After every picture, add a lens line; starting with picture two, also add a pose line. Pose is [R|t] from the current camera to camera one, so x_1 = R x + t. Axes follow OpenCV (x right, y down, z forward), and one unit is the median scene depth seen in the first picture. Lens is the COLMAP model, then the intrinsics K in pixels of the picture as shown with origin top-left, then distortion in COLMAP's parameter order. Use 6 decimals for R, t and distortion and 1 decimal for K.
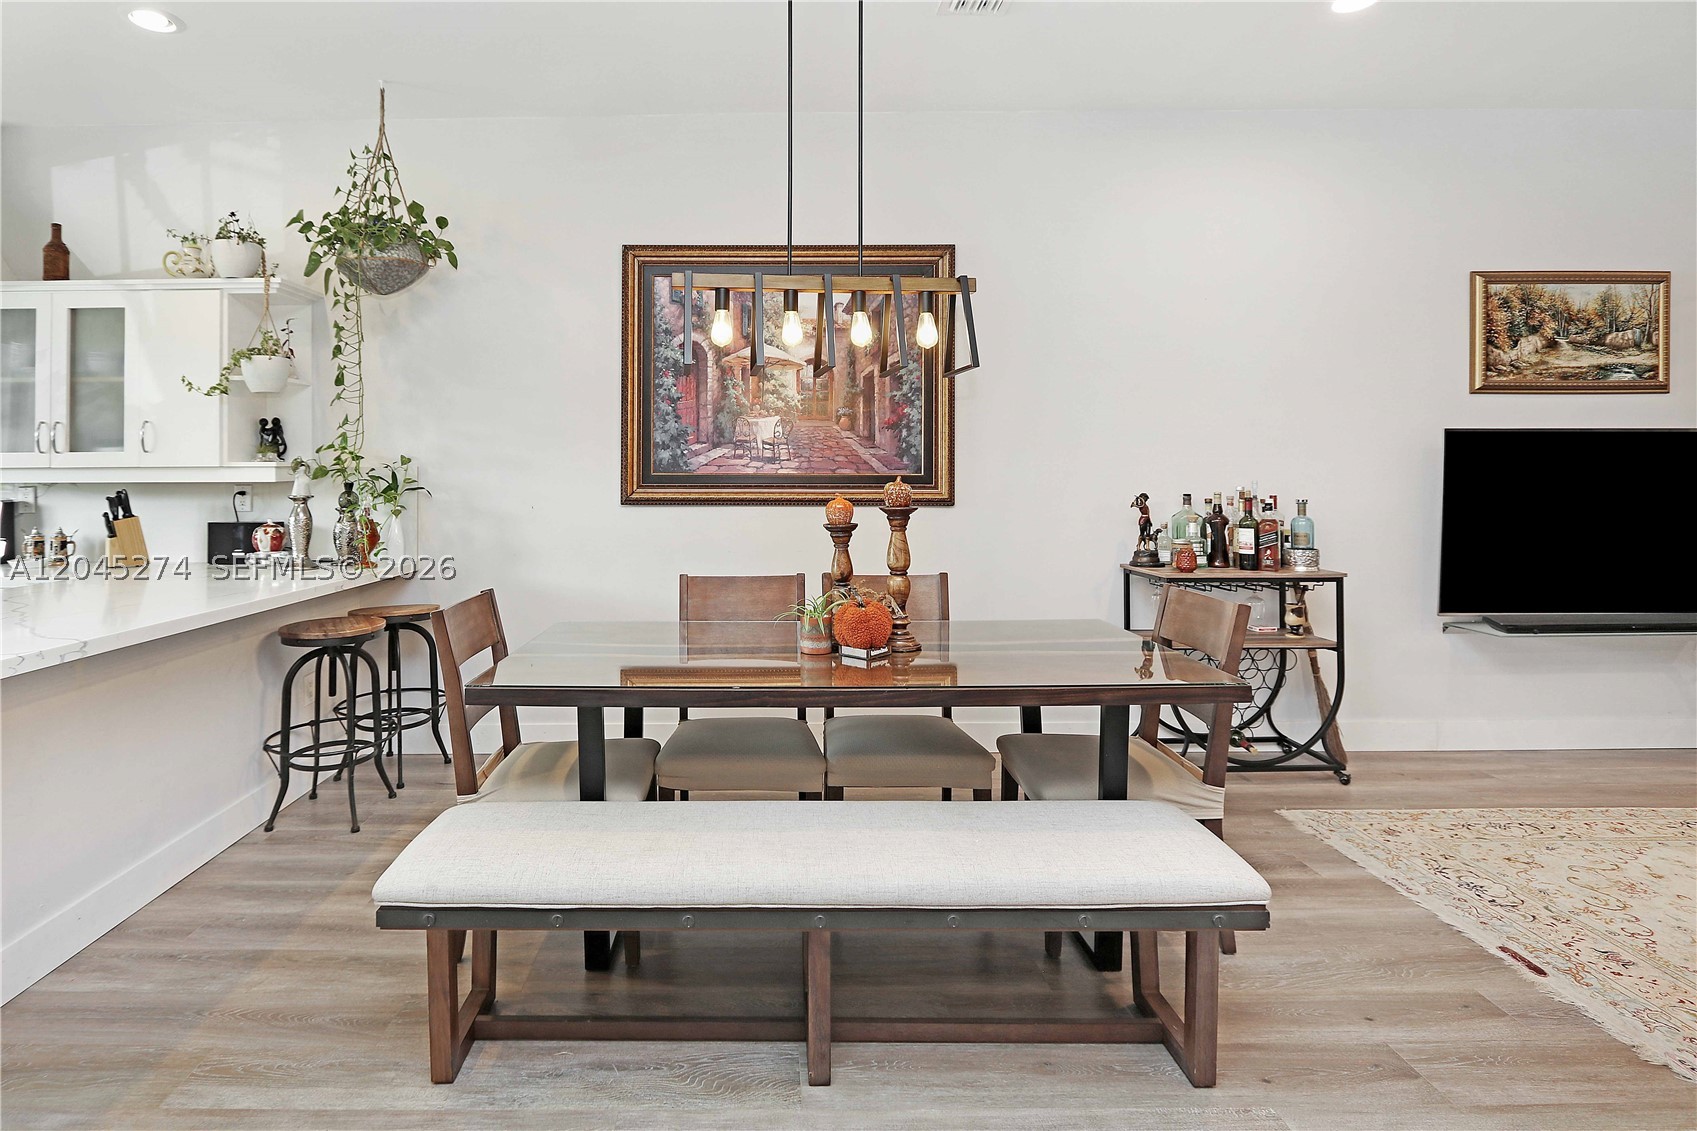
lens RADIAL K [[833.9, 0, 797.3], [0, 833.9, 482.1], [0, 0, 1]] dist [-0.012319, 0.001419]
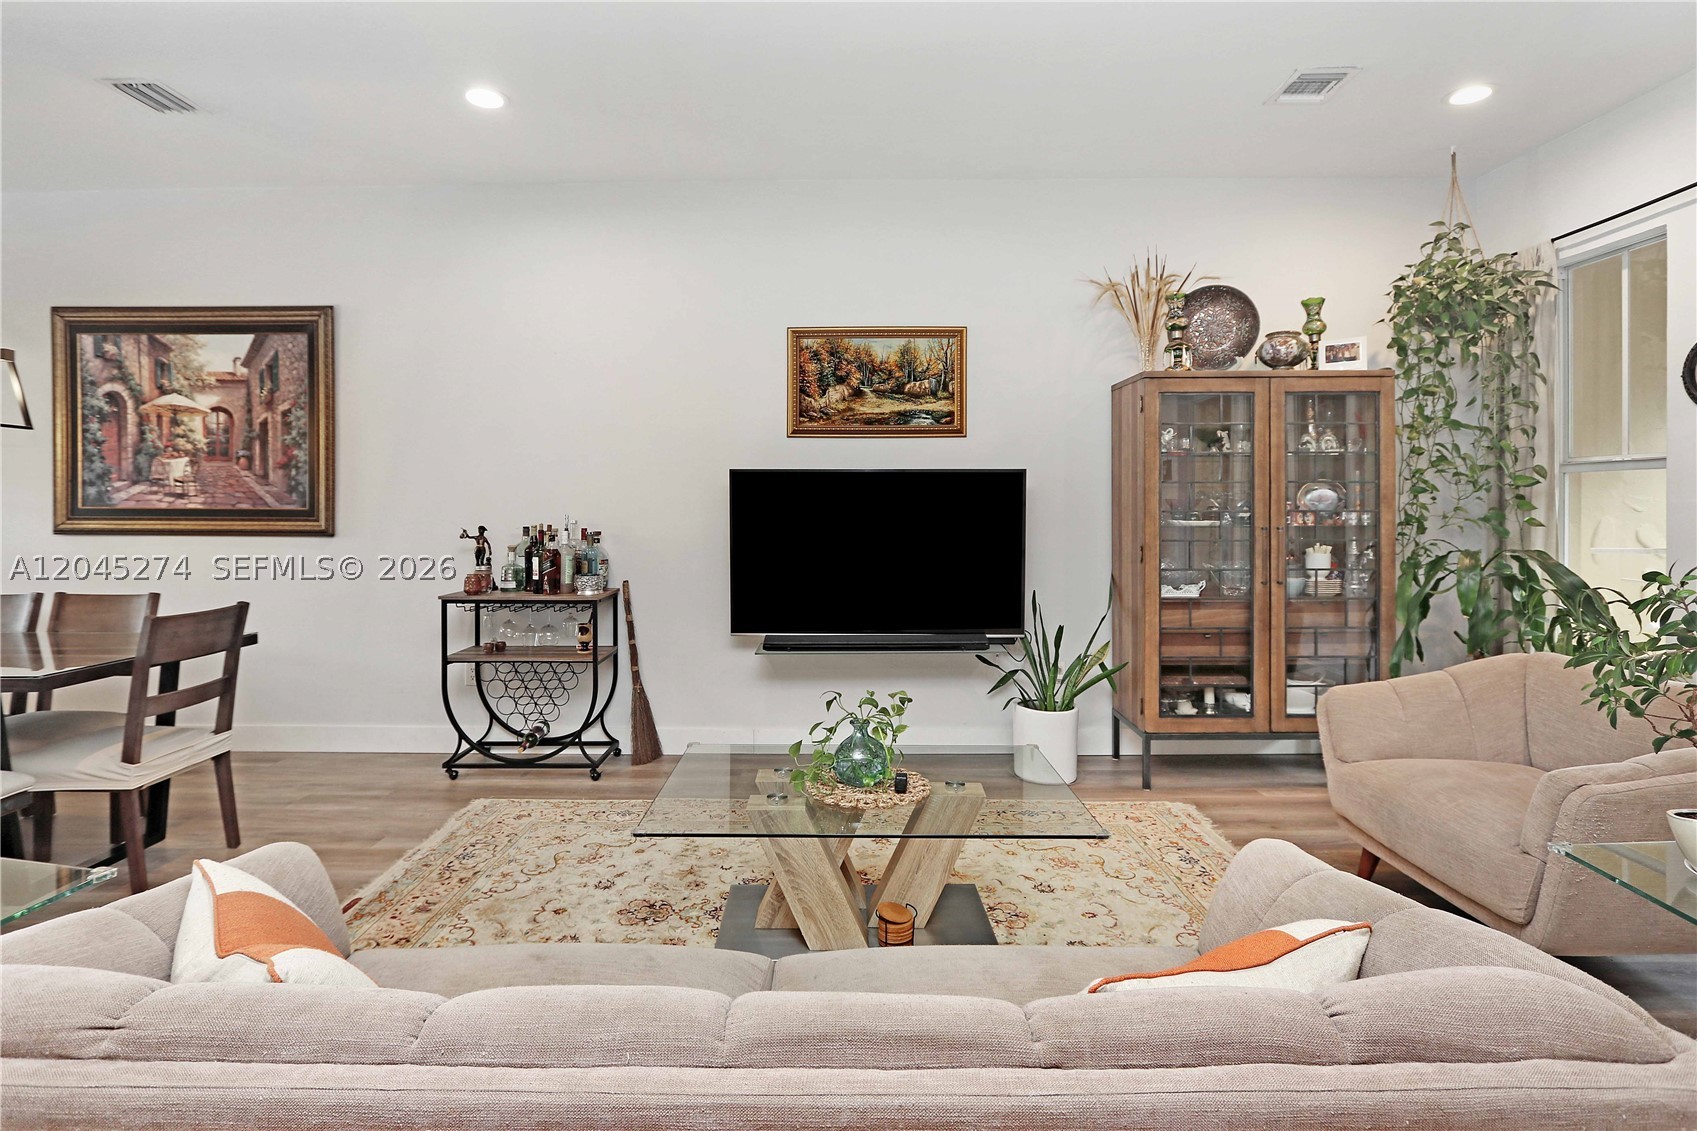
lens RADIAL K [[833.9, 0, 857.1], [0, 833.9, 527.3], [0, 0, 1]] dist [-0.012319, 0.001419]
pose [[0.999968, 0.001927, -0.007757, 0.921807], [-0.001727, 0.999669, 0.025659, -0.014495], [0.007804, -0.025645, 0.999641, -0.127478]]
